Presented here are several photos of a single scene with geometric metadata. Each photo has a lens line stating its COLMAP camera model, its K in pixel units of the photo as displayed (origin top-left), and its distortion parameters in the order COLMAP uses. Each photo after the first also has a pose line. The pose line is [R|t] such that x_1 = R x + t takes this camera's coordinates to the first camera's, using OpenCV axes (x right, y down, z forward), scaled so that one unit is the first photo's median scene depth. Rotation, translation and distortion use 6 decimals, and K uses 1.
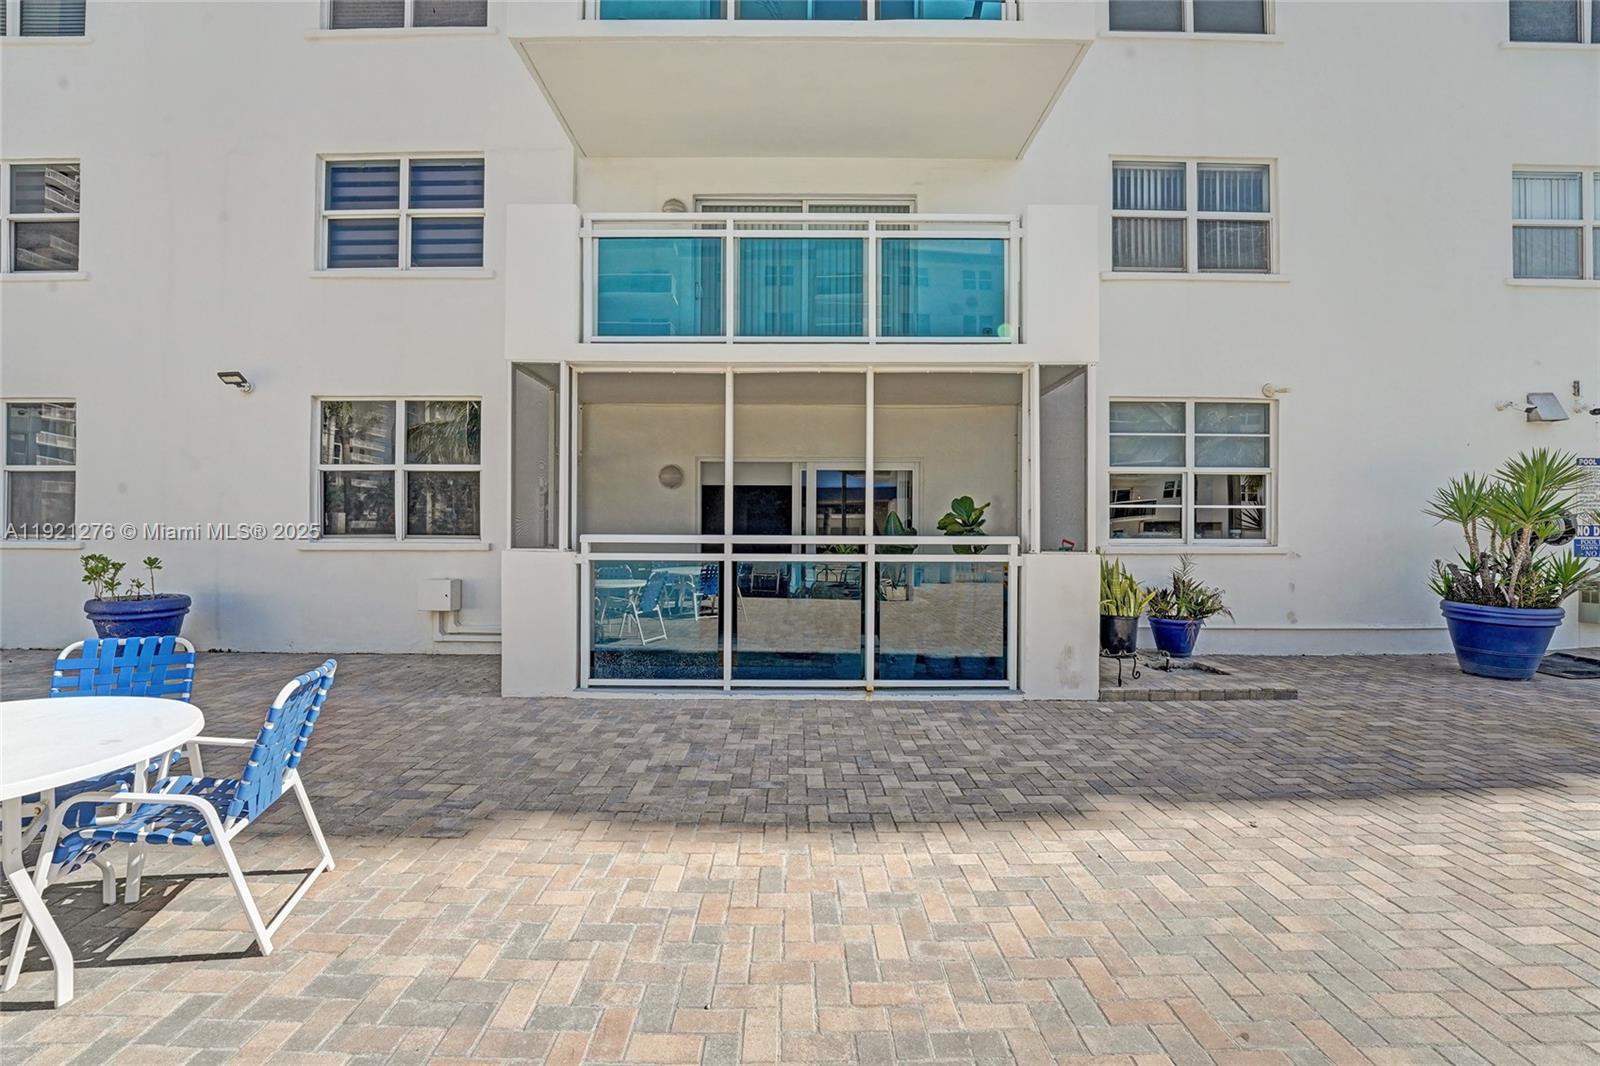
lens RADIAL K [[661.1, 0, 800.8], [0, 661.1, 538.1], [0, 0, 1]] dist [-0.018938, 0.000319]
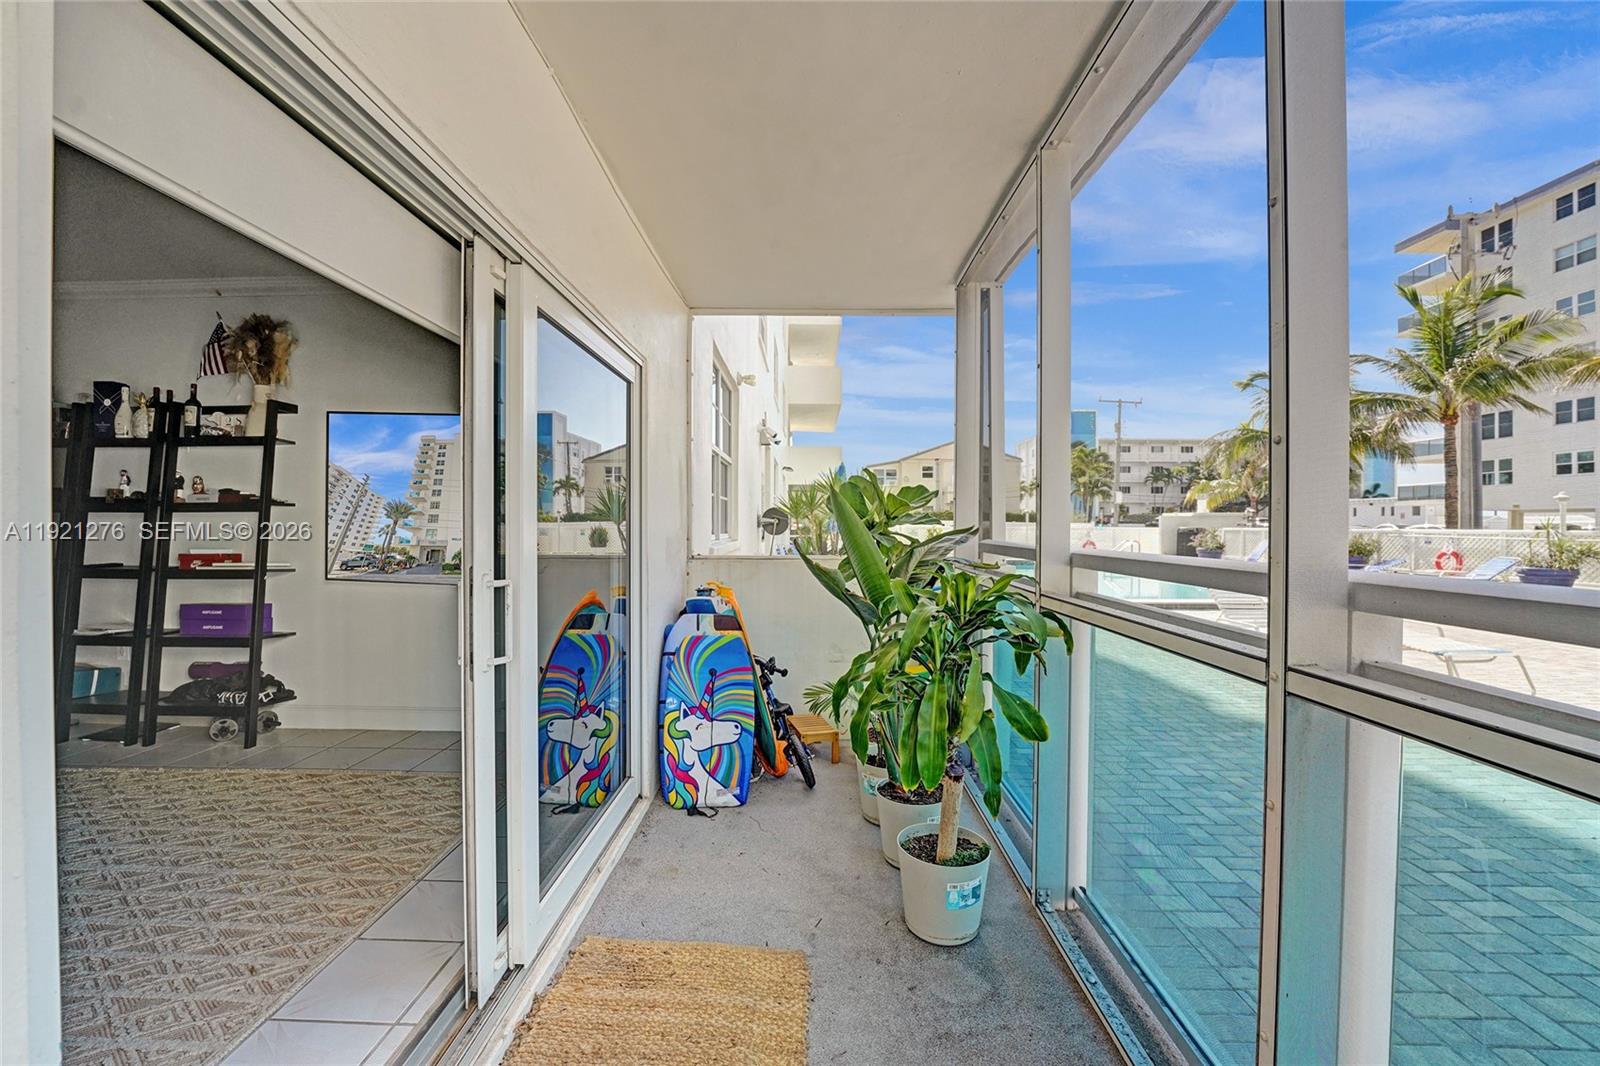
lens RADIAL K [[661.1, 0, 792.1], [0, 661.1, 526.2], [0, 0, 1]] dist [-0.018938, 0.000319]
pose [[0.019267, -0.007529, 0.999786, -0.458453], [-0.002502, 0.999968, 0.007579, -0.025796], [-0.999811, -0.002648, 0.019248, 1.687572]]
